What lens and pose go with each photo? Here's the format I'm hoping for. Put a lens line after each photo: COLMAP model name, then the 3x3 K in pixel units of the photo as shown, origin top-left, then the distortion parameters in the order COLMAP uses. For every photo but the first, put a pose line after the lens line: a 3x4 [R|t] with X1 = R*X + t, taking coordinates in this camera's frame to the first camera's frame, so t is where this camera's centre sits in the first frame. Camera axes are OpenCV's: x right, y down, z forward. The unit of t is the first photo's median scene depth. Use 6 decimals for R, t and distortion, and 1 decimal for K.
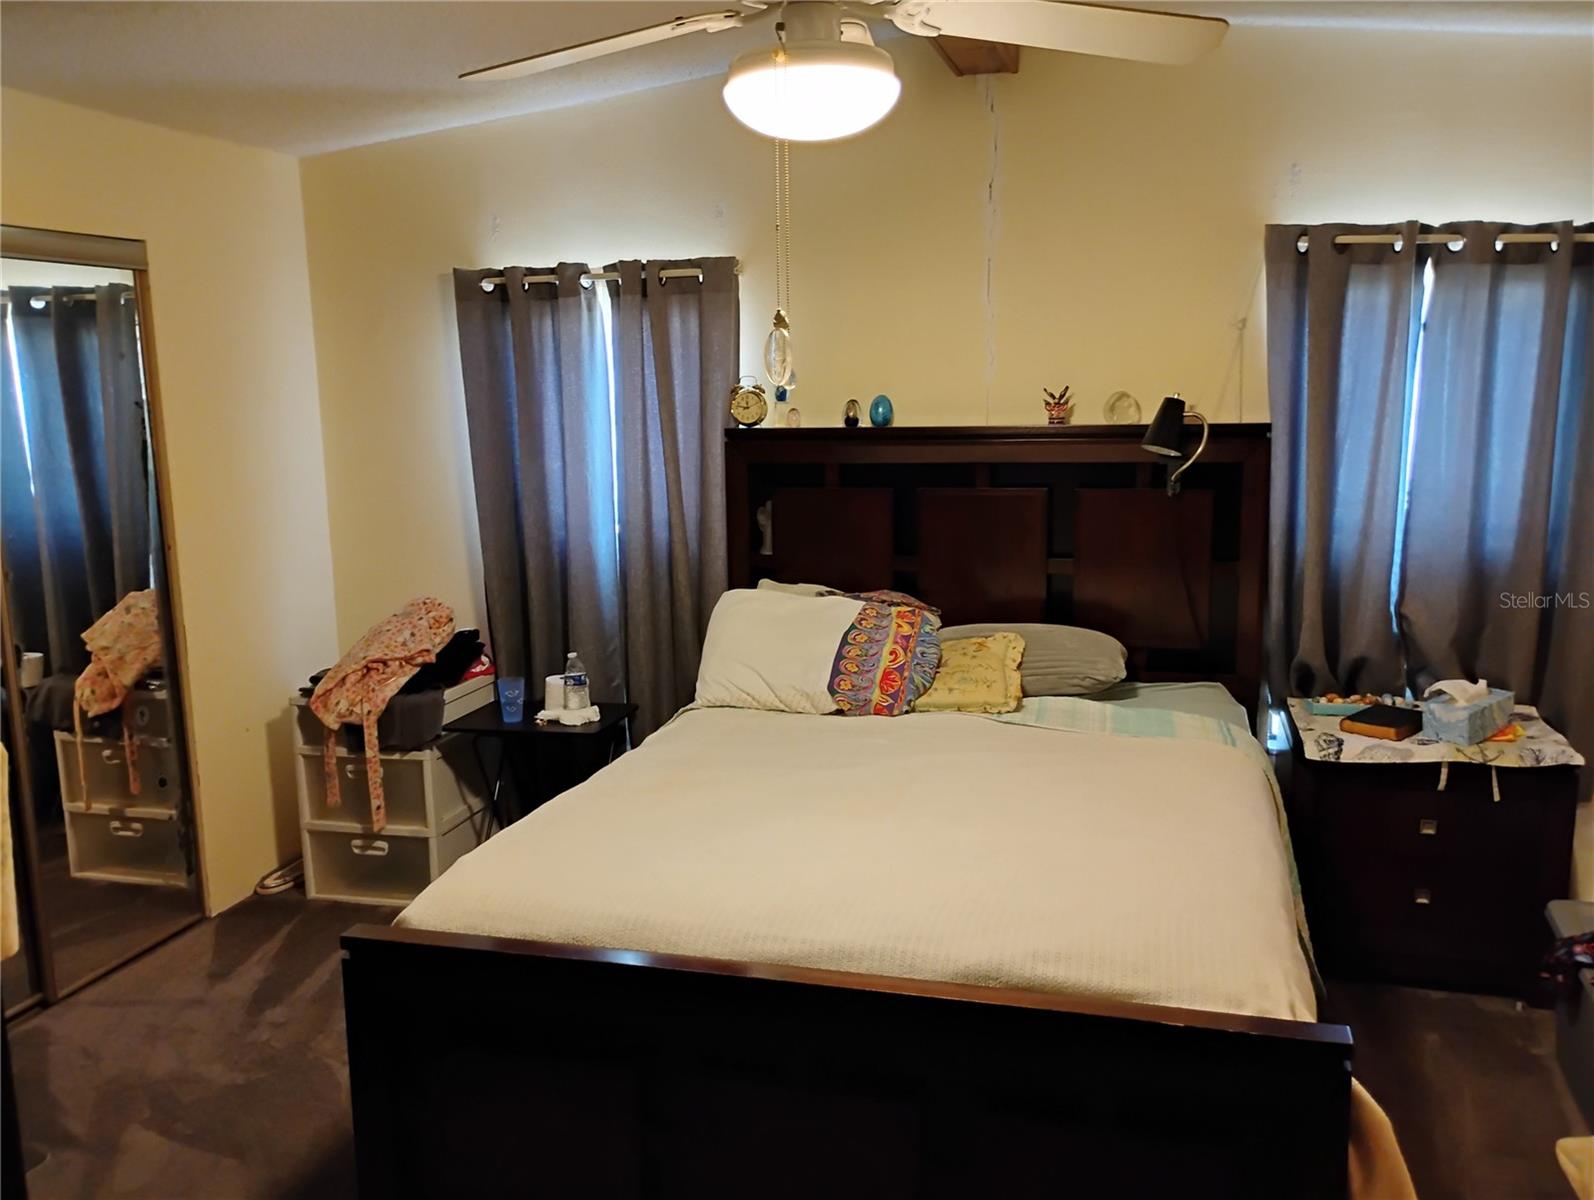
lens RADIAL K [[1336.3, 0, 797.0], [0, 1336.3, 600.0], [0, 0, 1]] dist [0.049630, -0.010726]
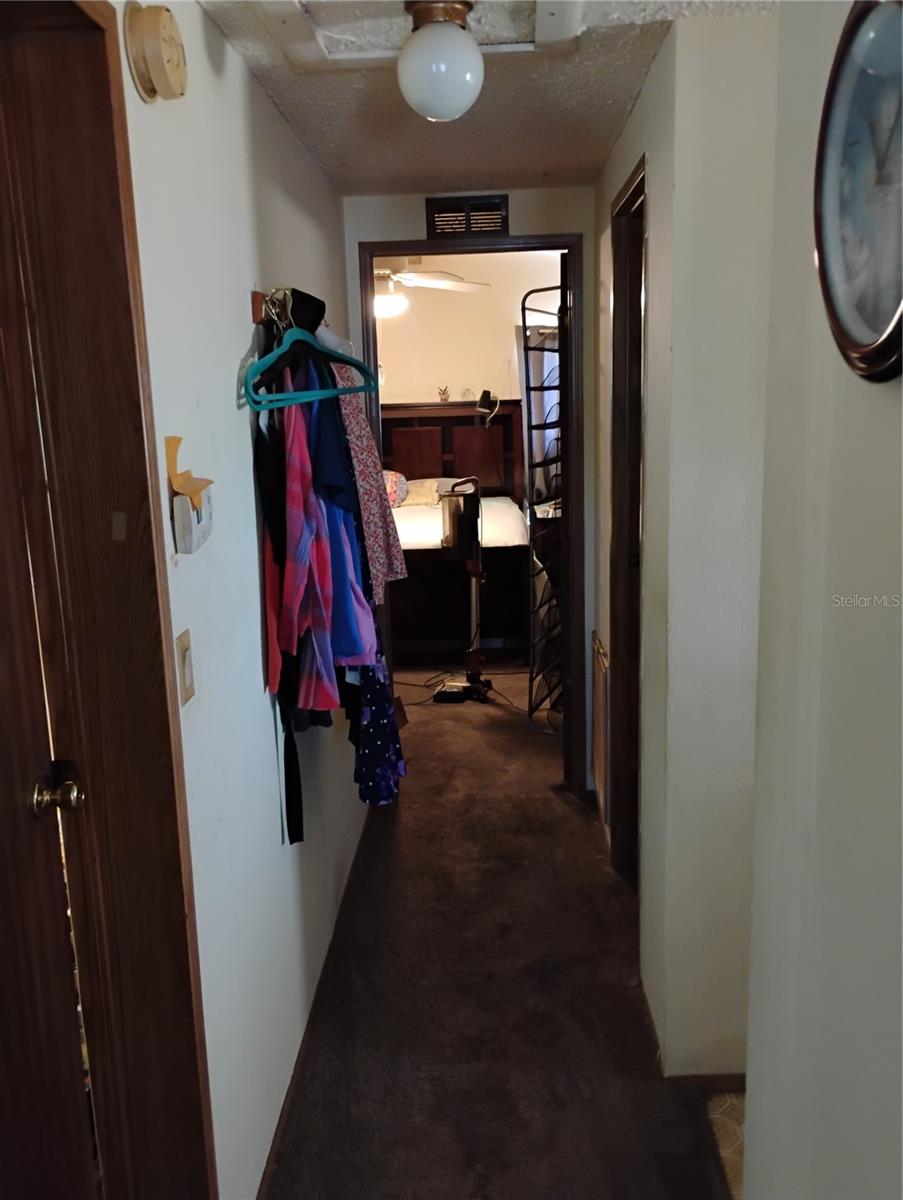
lens RADIAL K [[1006.0, 0, 451.5], [0, 1006.0, 600.0], [0, 0, 1]] dist [0.049630, -0.010726]
pose [[0.973375, -0.064760, 0.219878, -0.250636], [0.055178, 0.997251, 0.049451, 0.160082], [-0.222476, -0.036002, 0.974273, -0.938269]]
